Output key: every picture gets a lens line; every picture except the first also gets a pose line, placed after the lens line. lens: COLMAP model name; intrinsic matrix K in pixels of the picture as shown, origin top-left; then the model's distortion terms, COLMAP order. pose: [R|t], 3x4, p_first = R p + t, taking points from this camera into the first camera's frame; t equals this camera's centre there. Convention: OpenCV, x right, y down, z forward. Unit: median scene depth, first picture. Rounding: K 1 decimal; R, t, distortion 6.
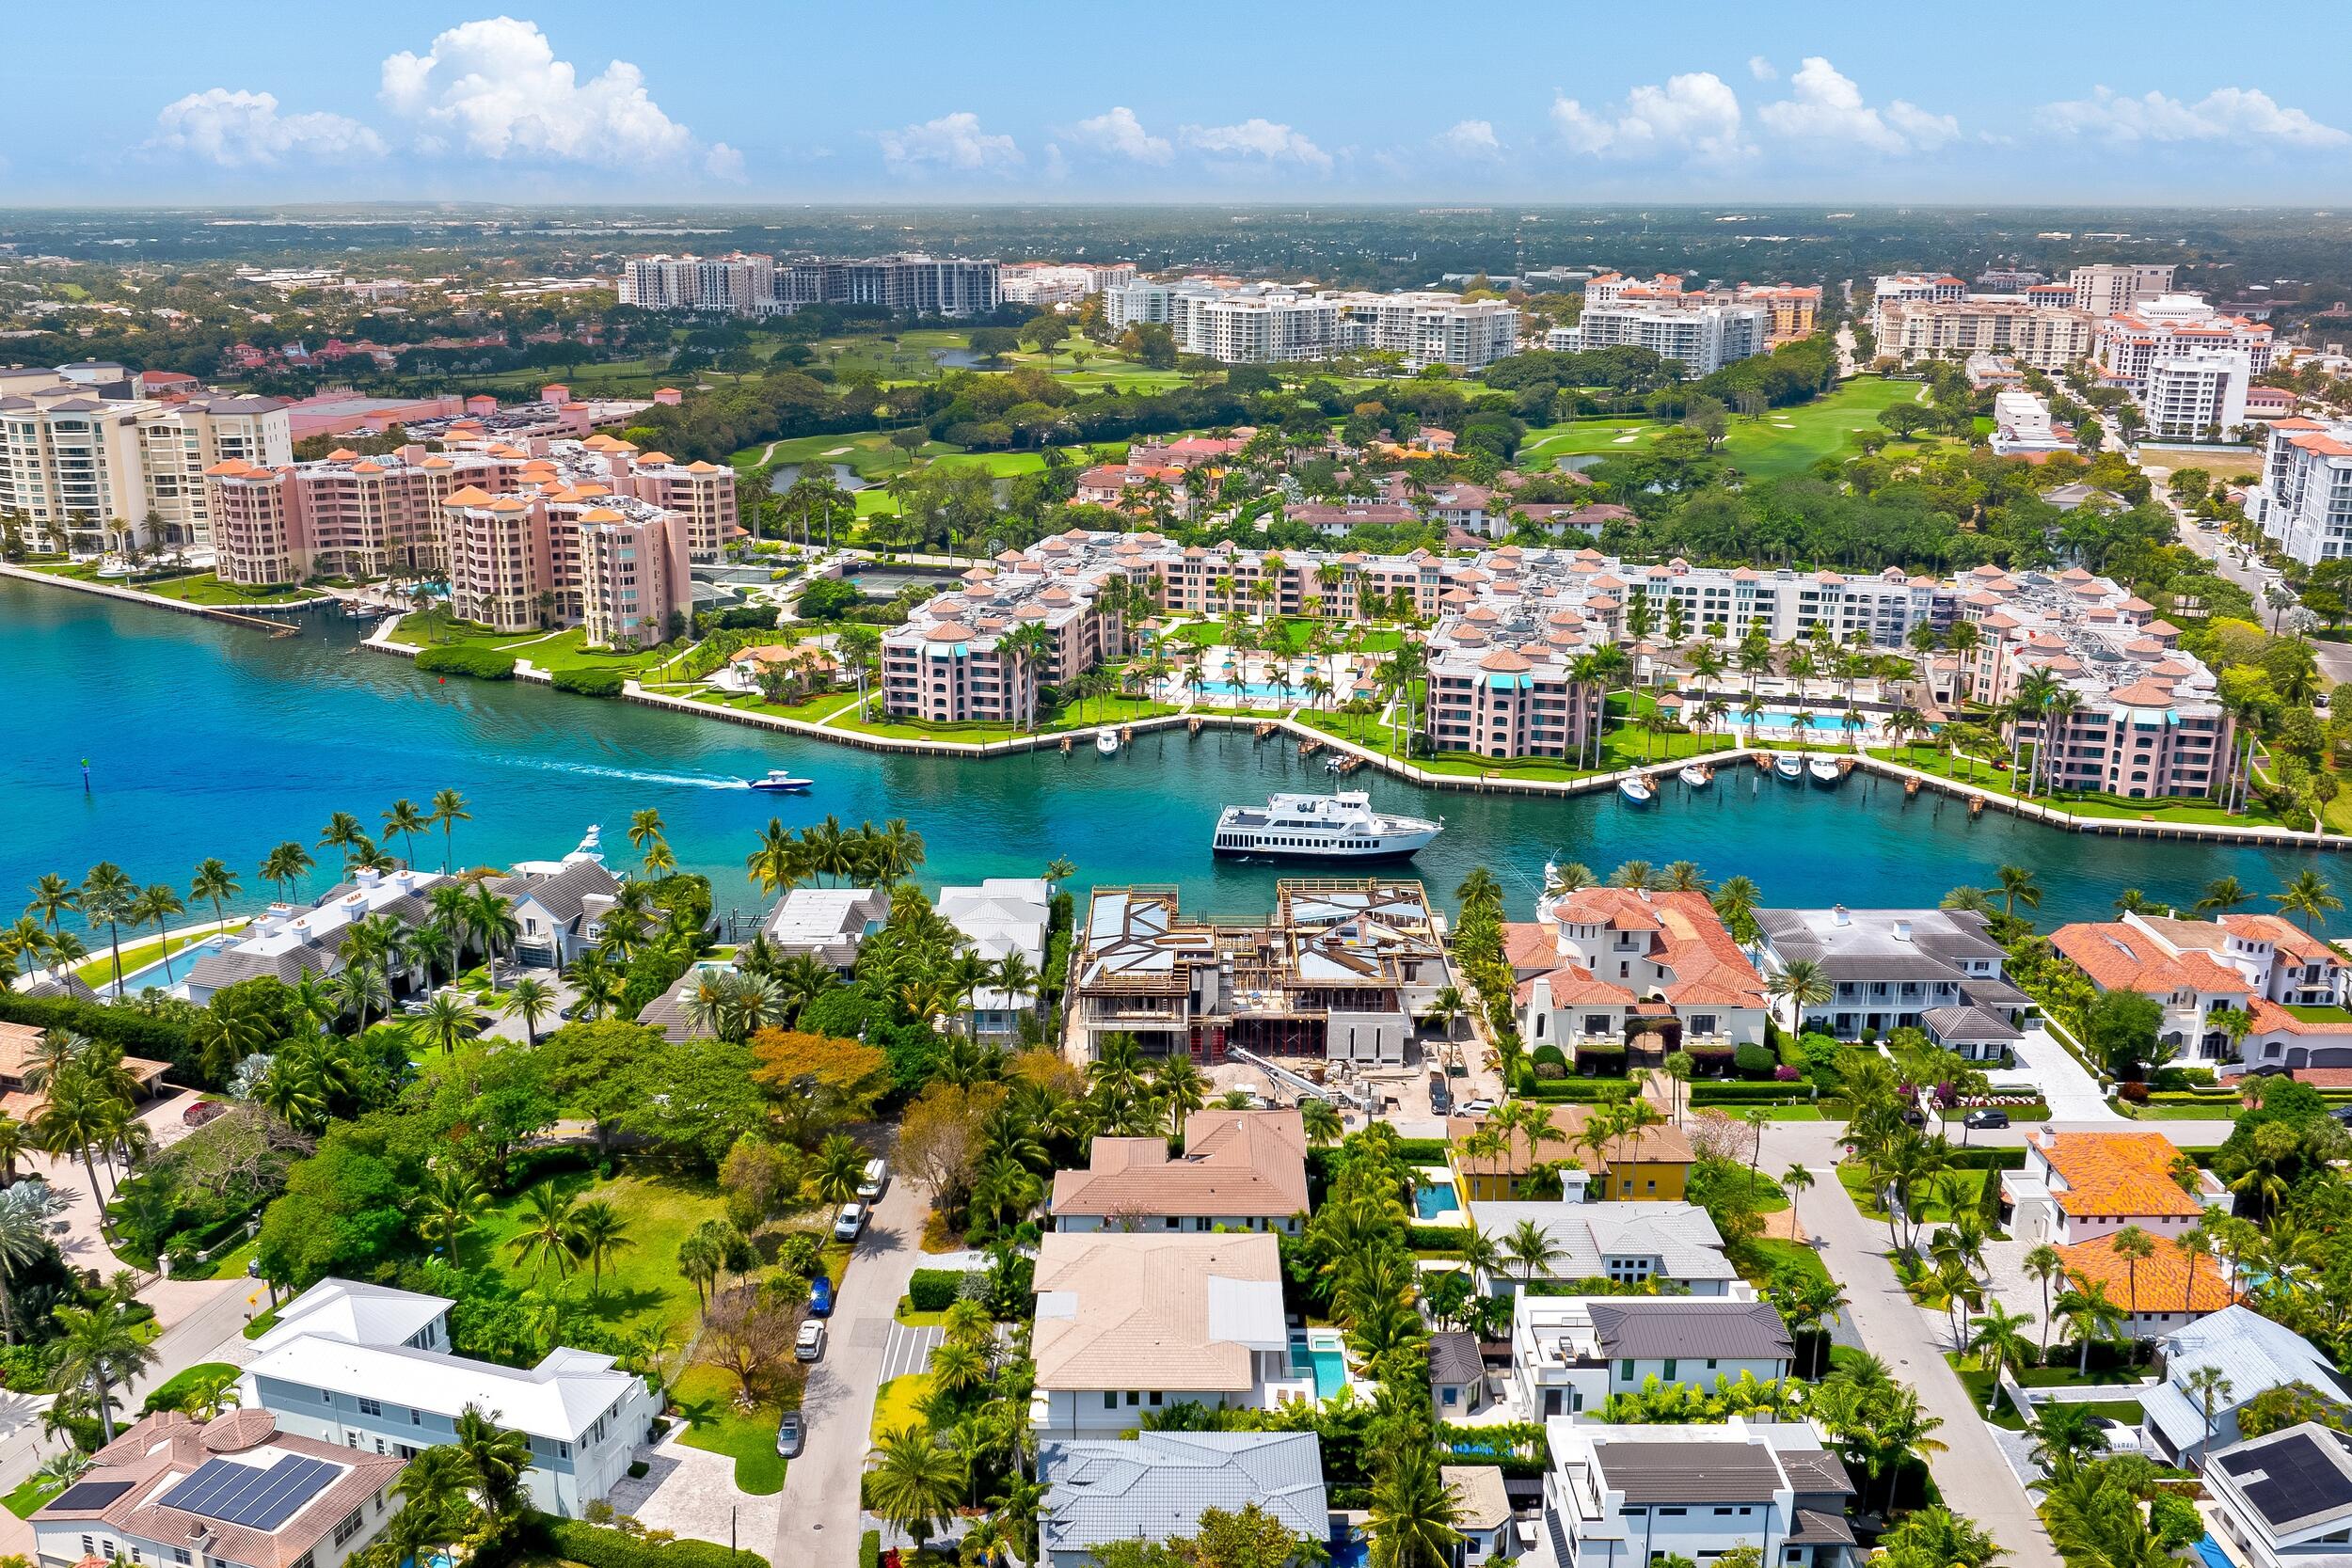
lens RADIAL K [[2051.0, 0, 1159.1], [0, 2051.0, 782.9], [0, 0, 1]] dist [0.001261, -0.039259]
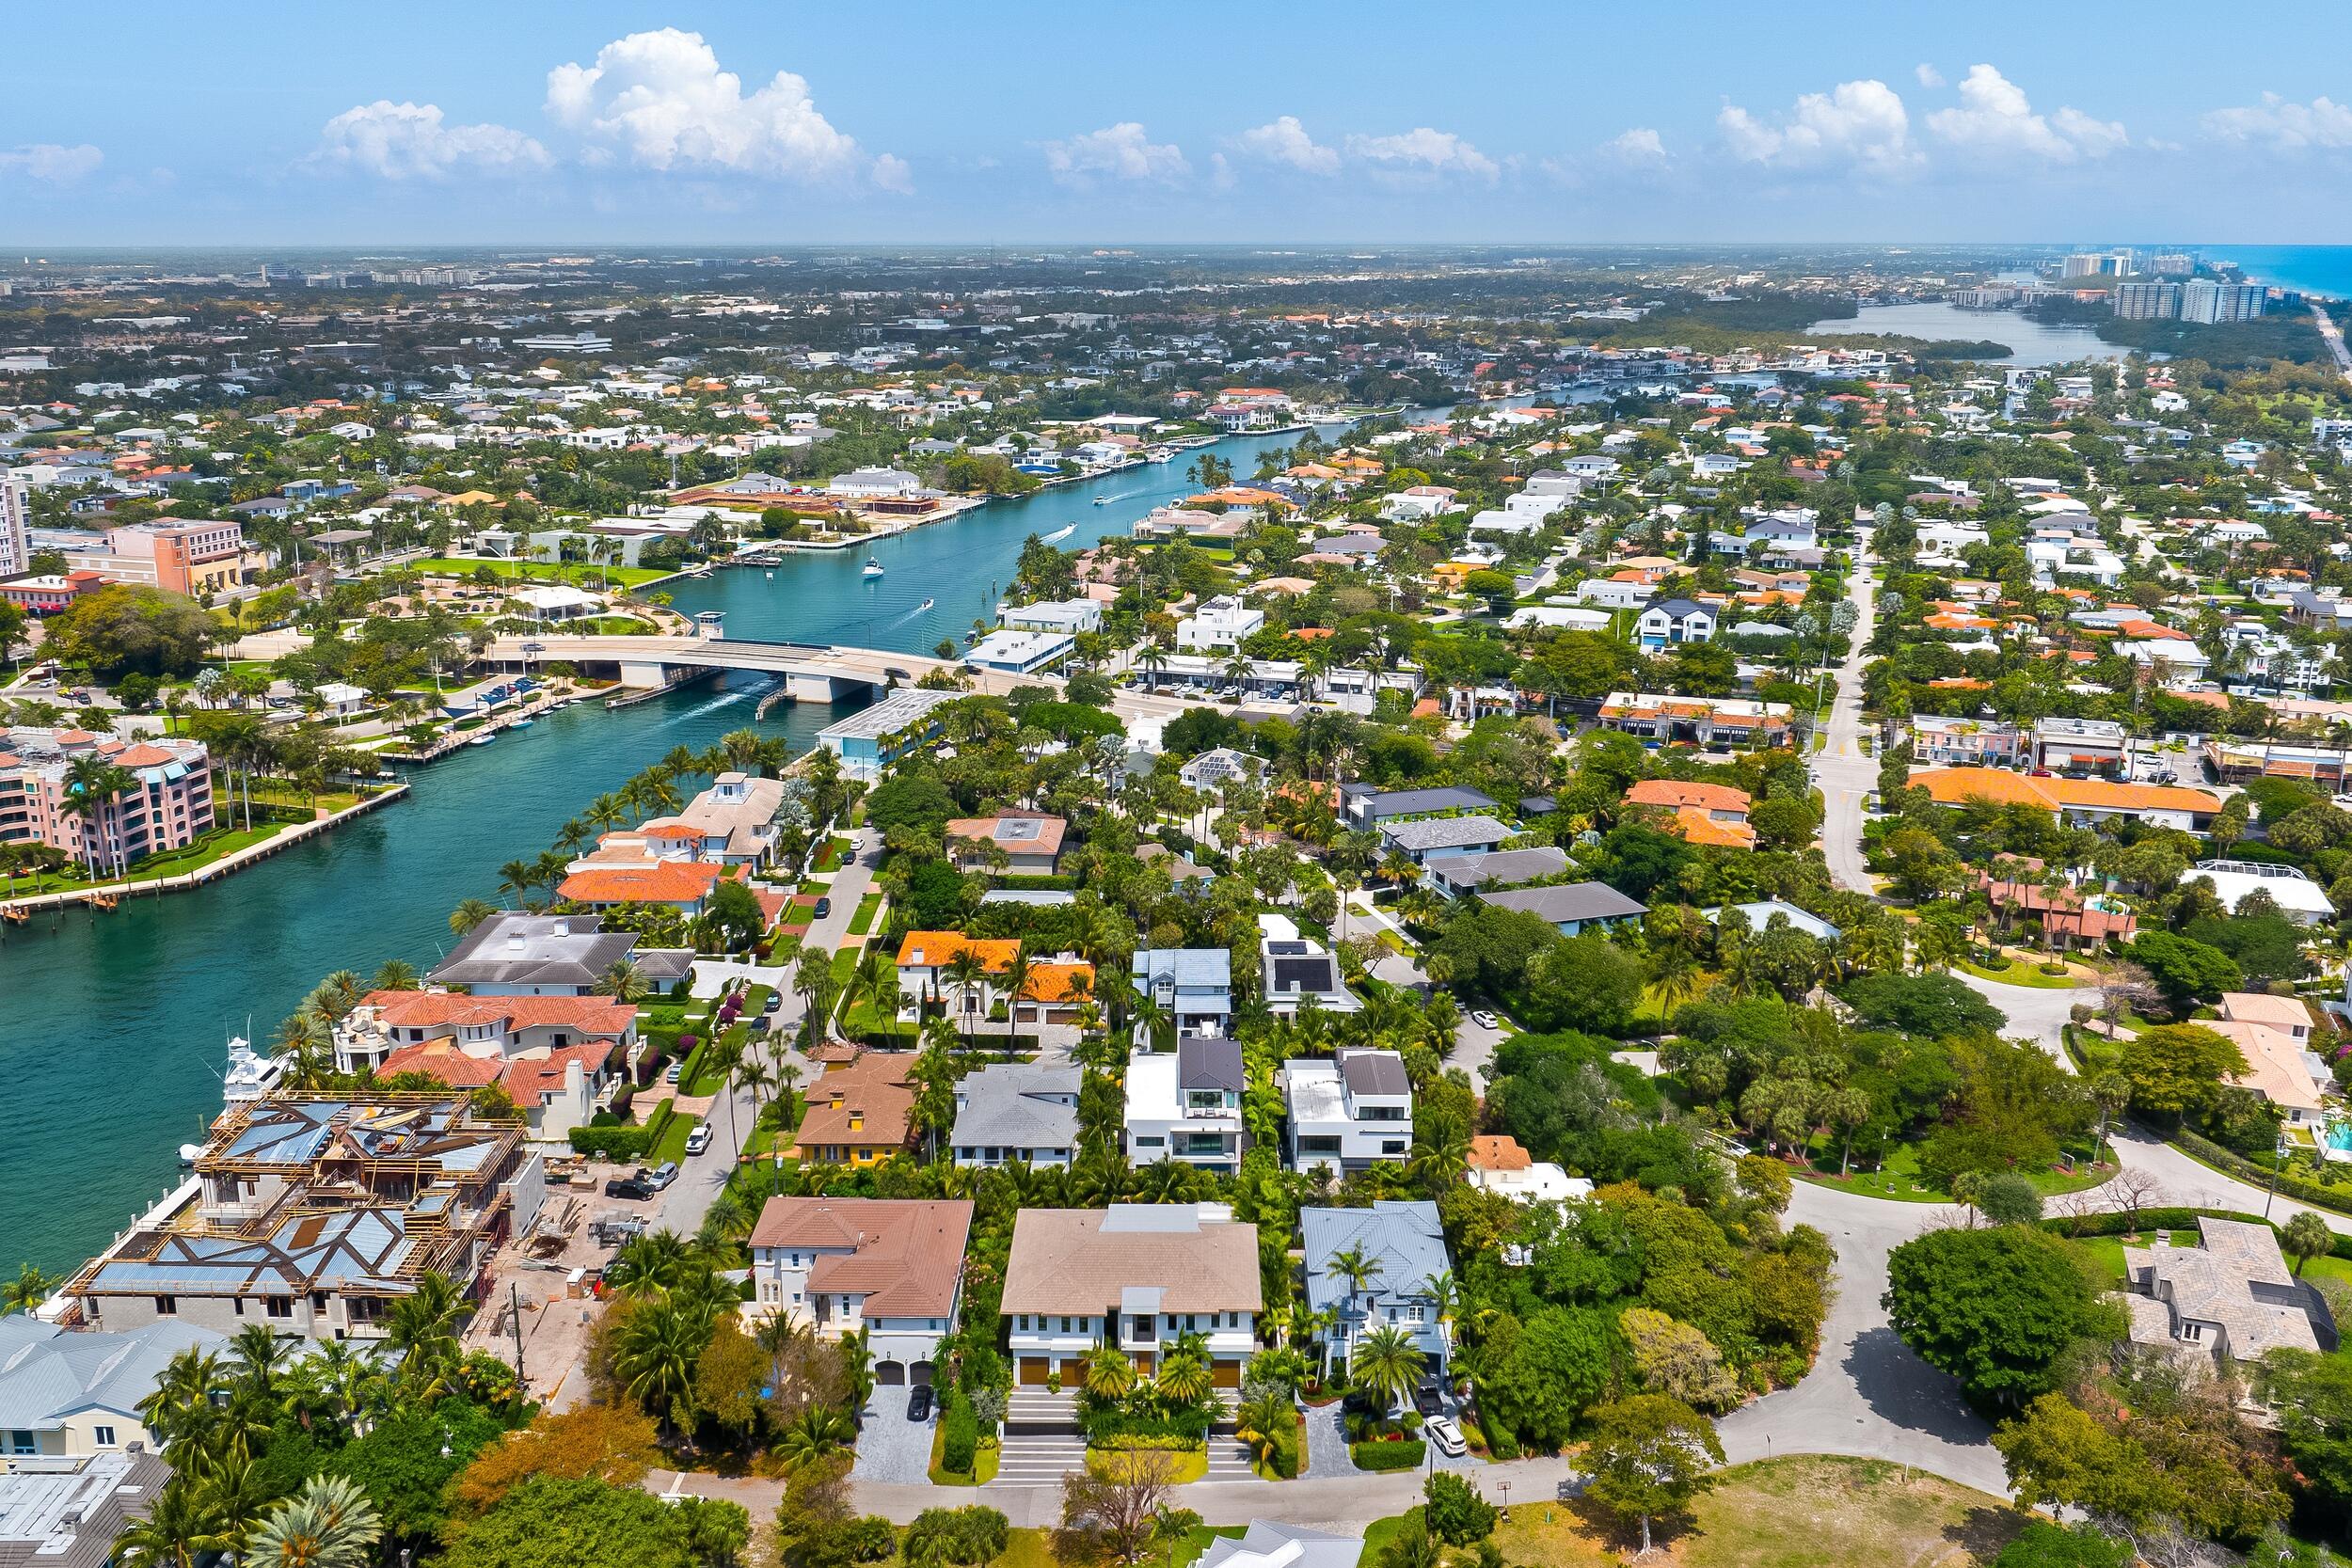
lens RADIAL K [[2051.0, 0, 1159.1], [0, 2051.0, 782.9], [0, 0, 1]] dist [0.001261, -0.039259]
pose [[-0.005762, -0.258202, 0.966074, -0.491582], [0.278281, 0.927514, 0.249556, -0.132861], [-0.960482, 0.270278, 0.066509, 0.385576]]
